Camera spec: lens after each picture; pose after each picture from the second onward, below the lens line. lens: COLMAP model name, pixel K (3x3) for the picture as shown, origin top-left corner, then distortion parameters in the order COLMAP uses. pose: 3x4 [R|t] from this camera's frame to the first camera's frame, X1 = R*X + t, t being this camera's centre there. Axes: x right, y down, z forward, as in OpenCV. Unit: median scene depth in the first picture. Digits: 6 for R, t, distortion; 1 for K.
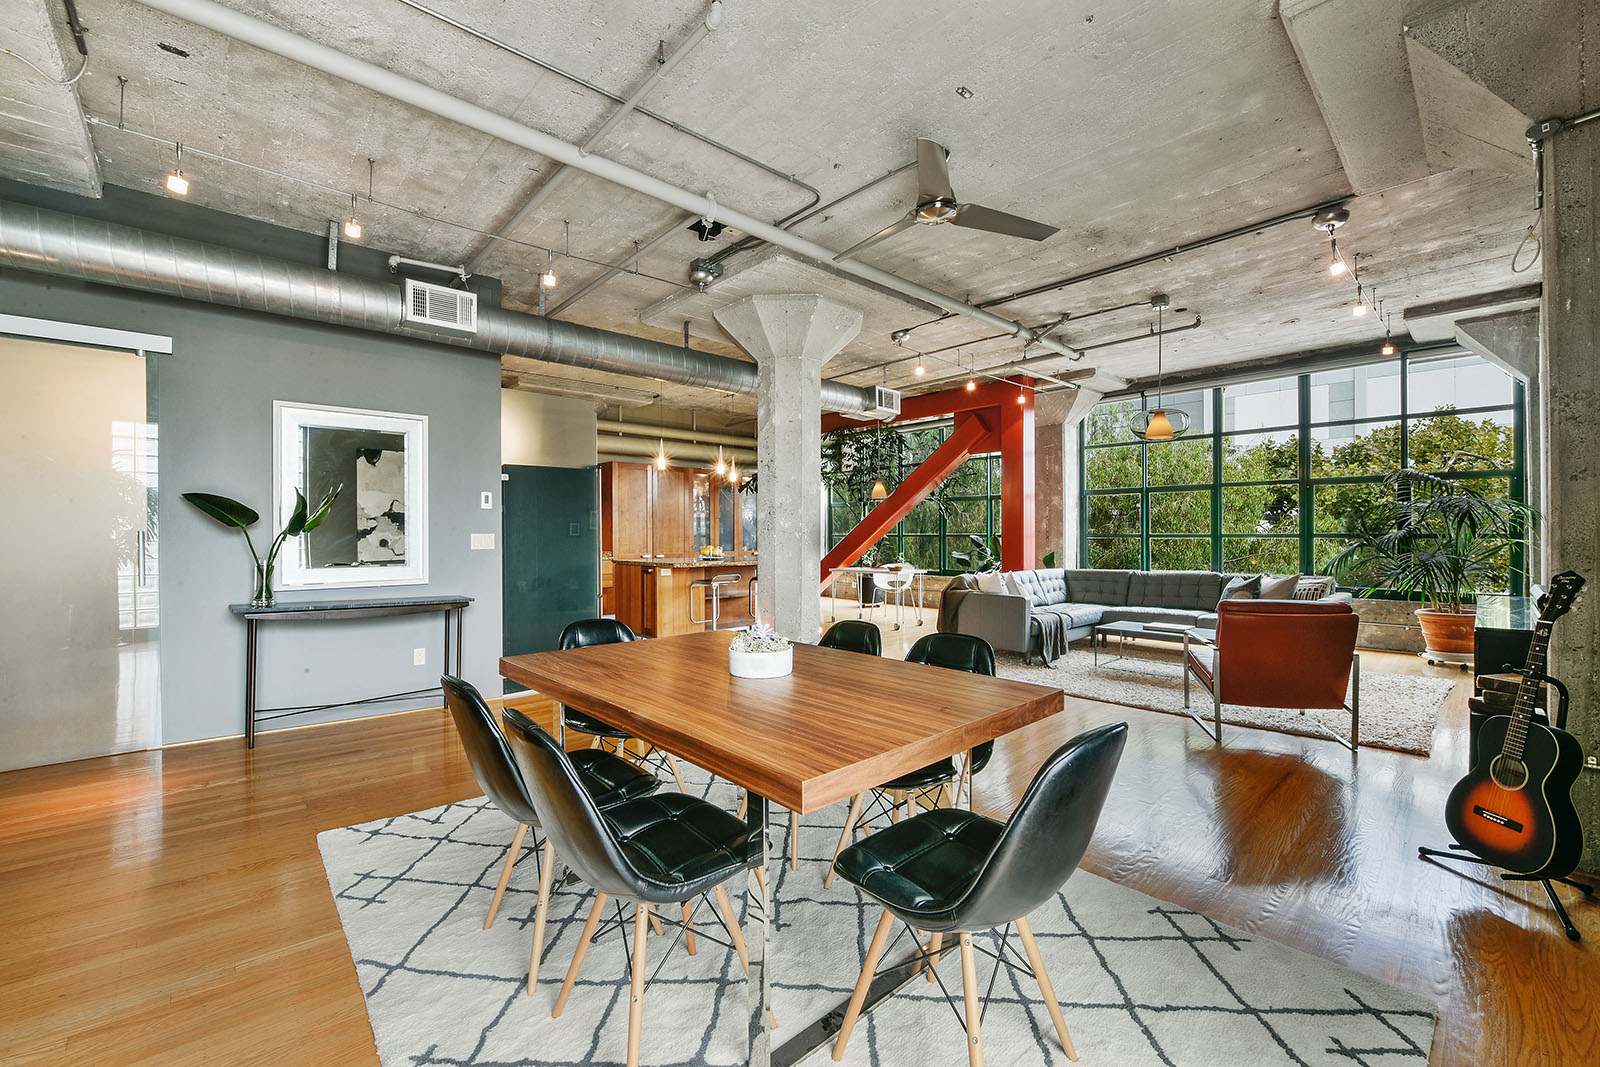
lens RADIAL K [[652.4, 0, 794.7], [0, 652.4, 528.6], [0, 0, 1]] dist [-0.015501, -0.000311]
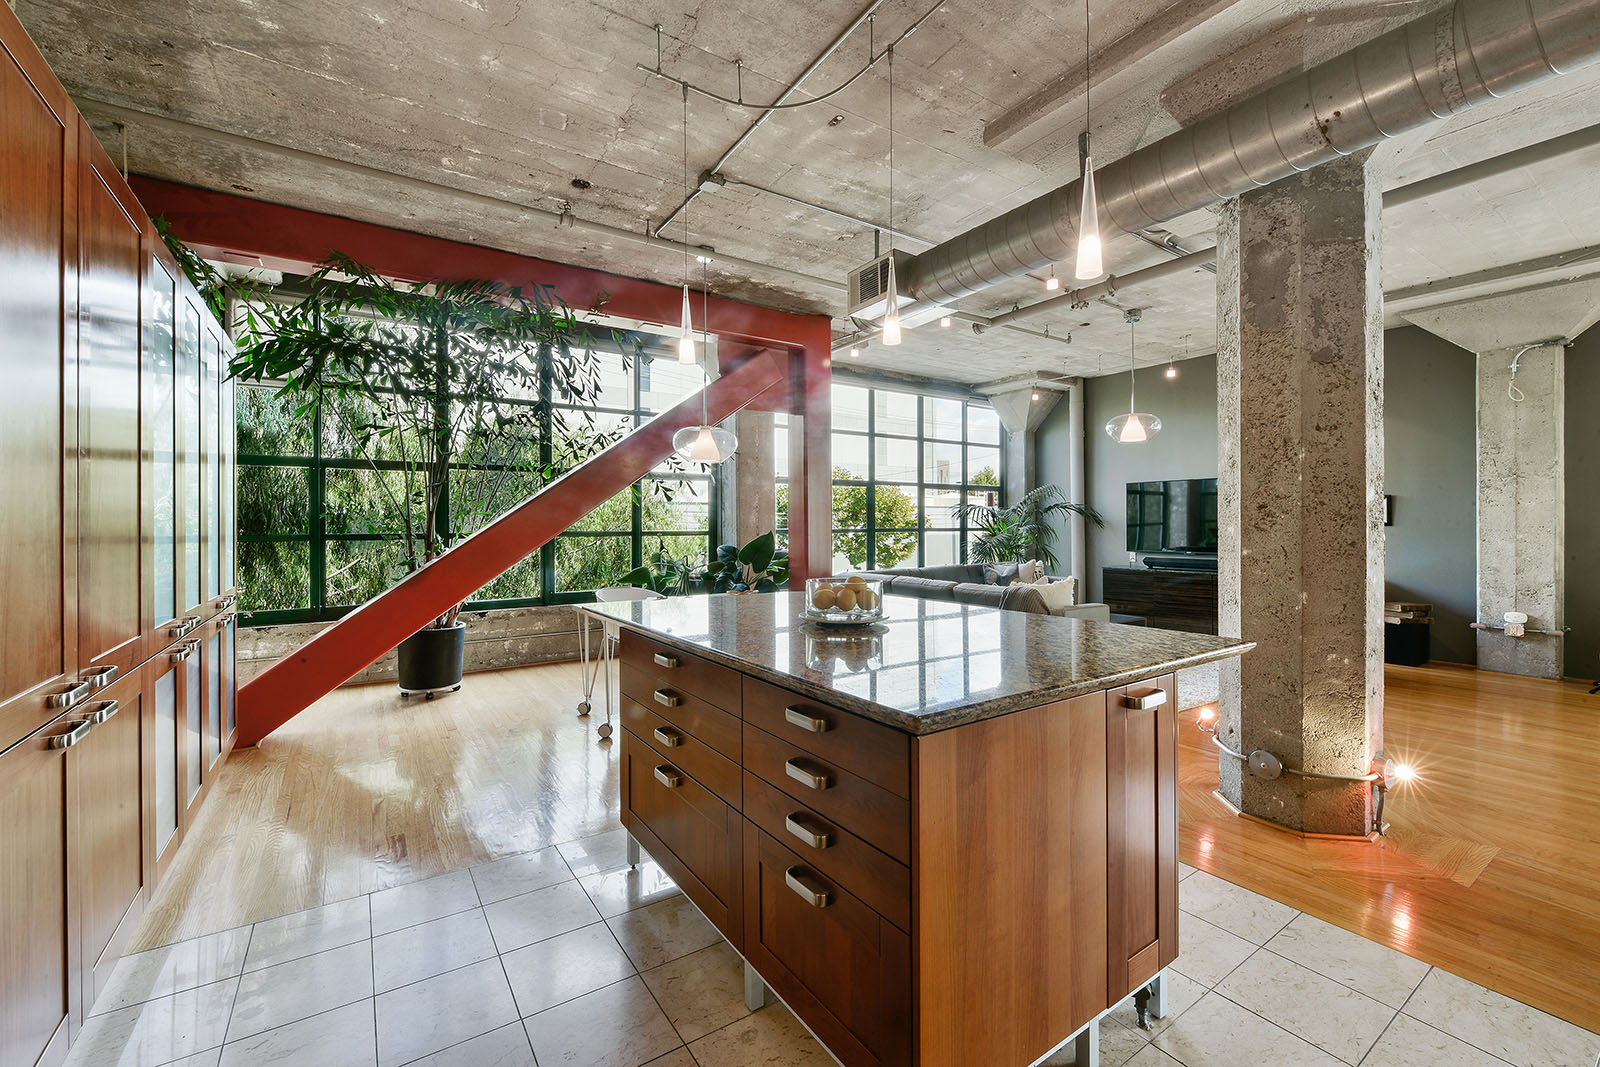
lens RADIAL K [[663.1, 0, 793.3], [0, 663.1, 529.1], [0, 0, 1]] dist [-0.001665, -0.000276]
pose [[0.149042, -0.002883, 0.988827, -0.422676], [-0.003630, 0.999987, 0.003463, 0.004264], [-0.988824, -0.004105, 0.149029, 0.951695]]
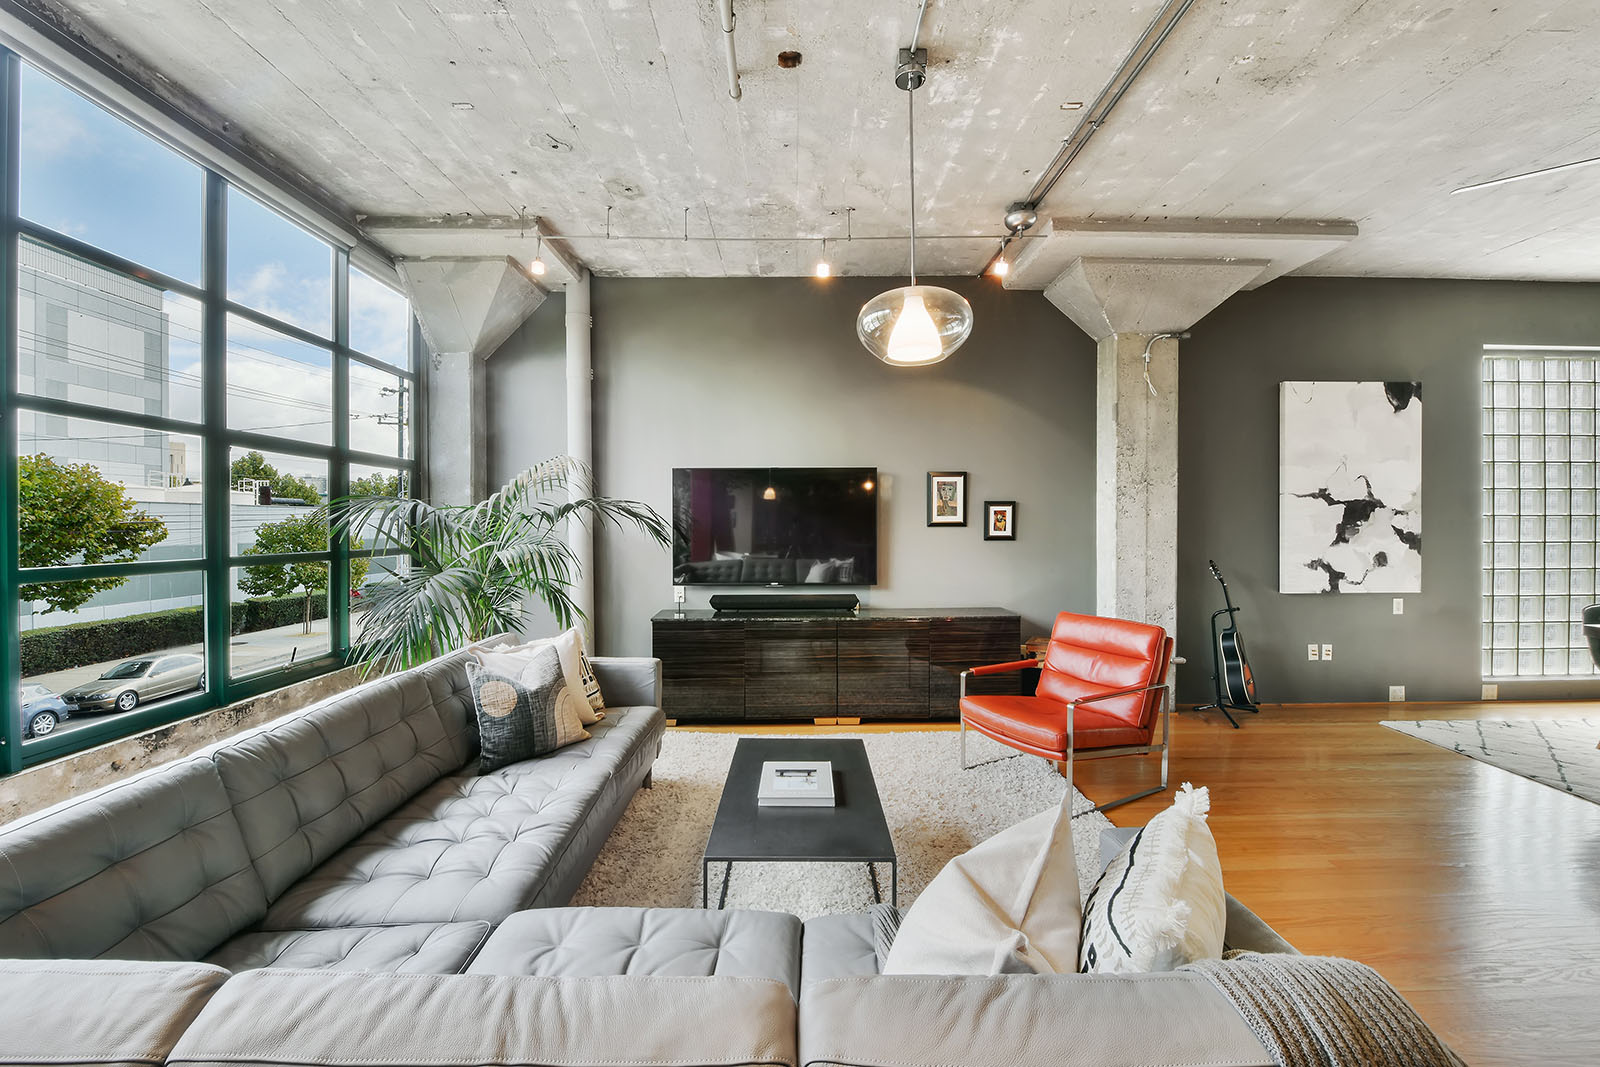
lens RADIAL K [[663.1, 0, 793.3], [0, 663.1, 529.1], [0, 0, 1]] dist [-0.001665, -0.000276]
pose [[-0.742240, 0.004184, 0.670121, 0.209213], [0.002292, 0.999991, -0.003705, -0.008493], [-0.670131, -0.001215, -0.742242, 0.966142]]
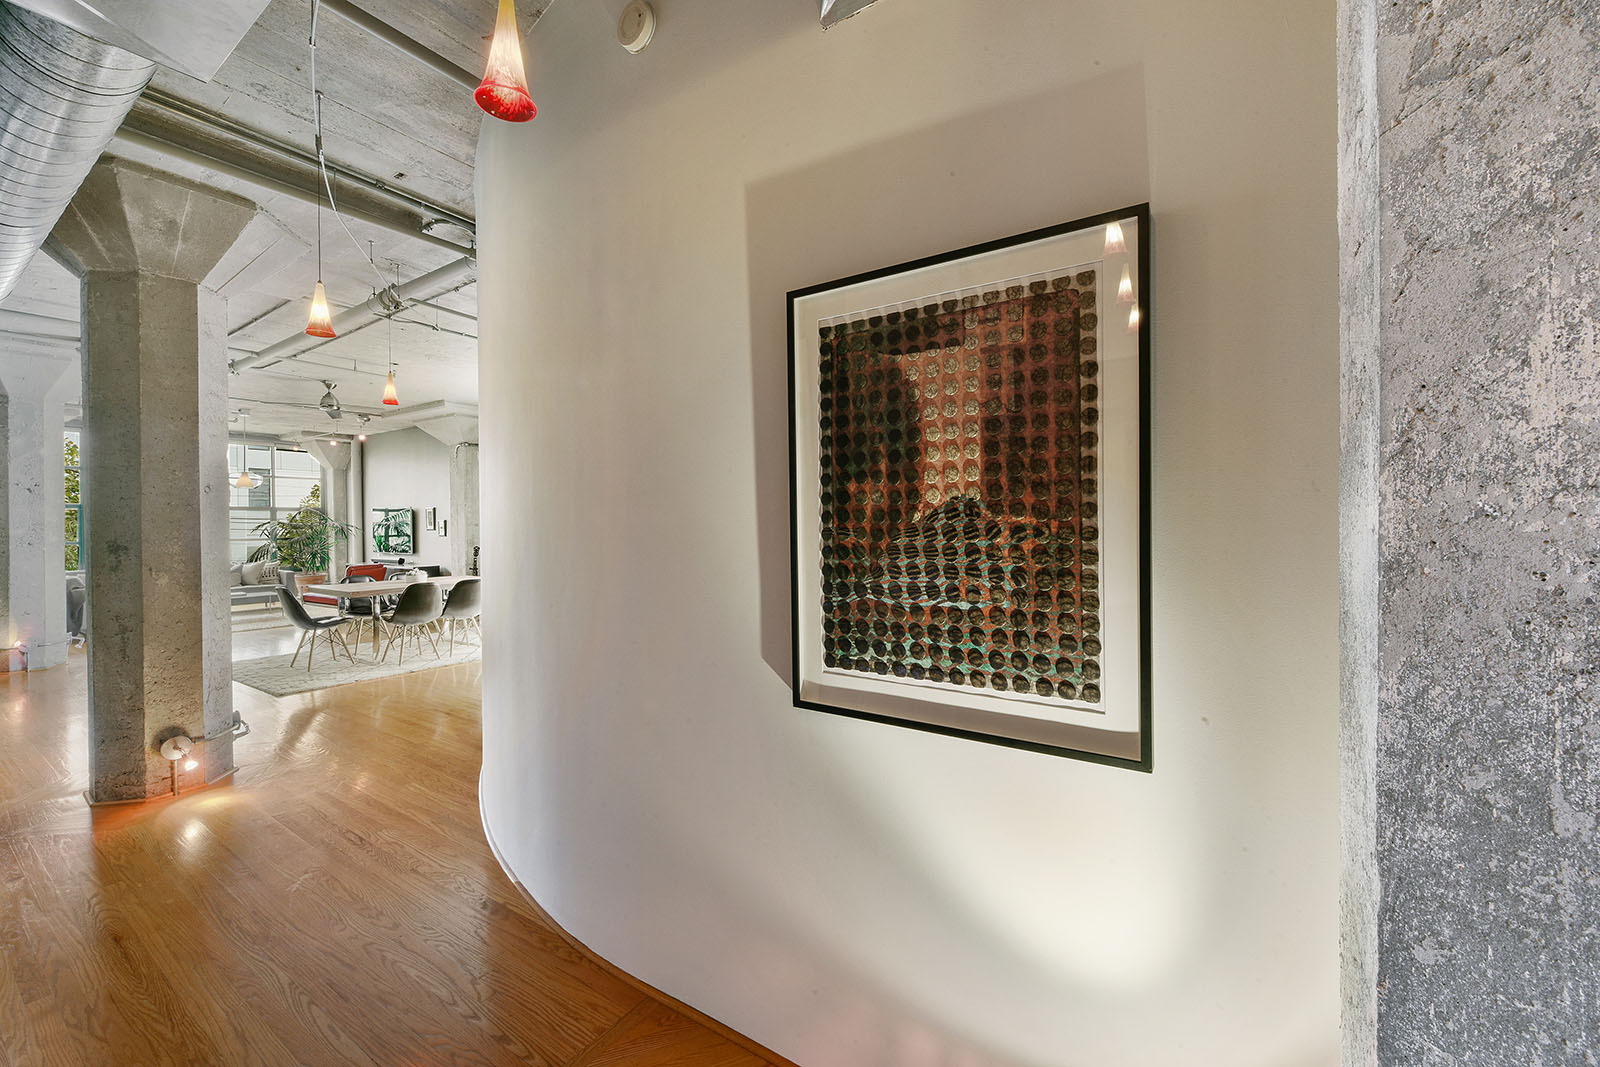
lens RADIAL K [[652.4, 0, 794.7], [0, 652.4, 528.6], [0, 0, 1]] dist [-0.015501, -0.000311]
pose [[-0.236707, 0.001394, 0.971580, -1.079731], [-0.001807, 0.999997, -0.001875, -0.015286], [-0.971580, -0.002200, -0.236703, -0.043366]]
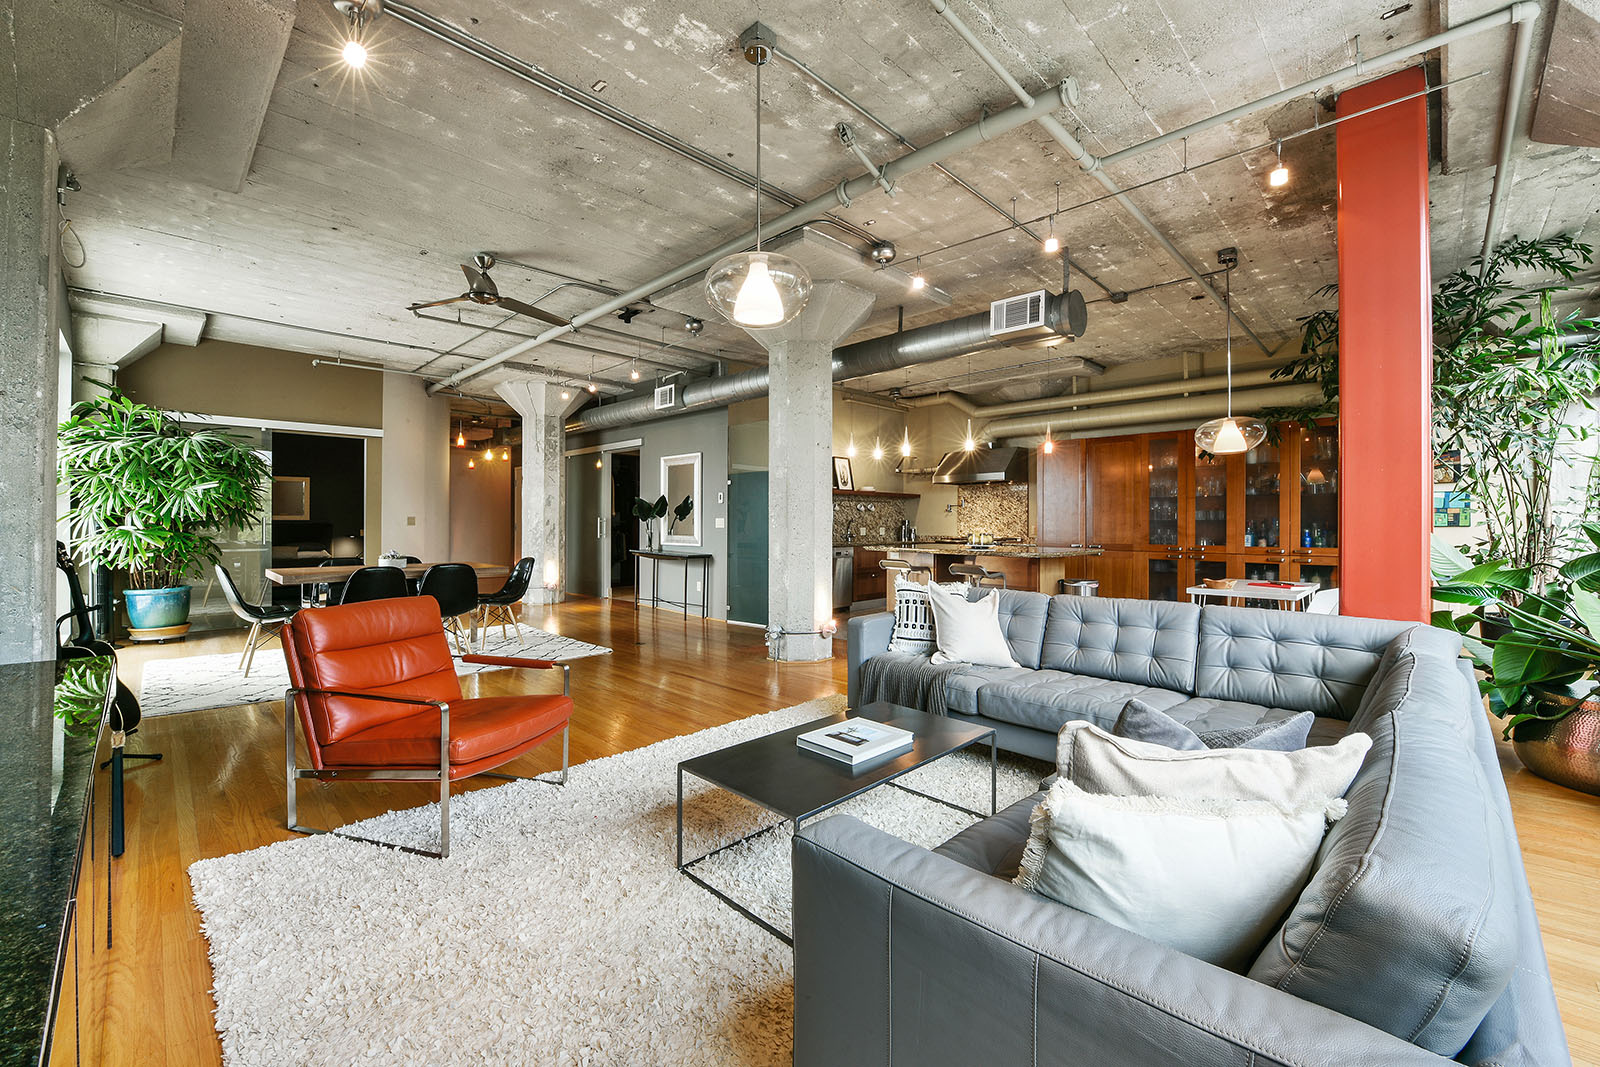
lens RADIAL K [[652.4, 0, 794.7], [0, 652.4, 528.6], [0, 0, 1]] dist [-0.015501, -0.000311]
pose [[0.050932, 0.011536, -0.998636, 0.727420], [0.004203, 0.999922, 0.011766, 0.009893], [0.998693, -0.004797, 0.050879, 0.682047]]
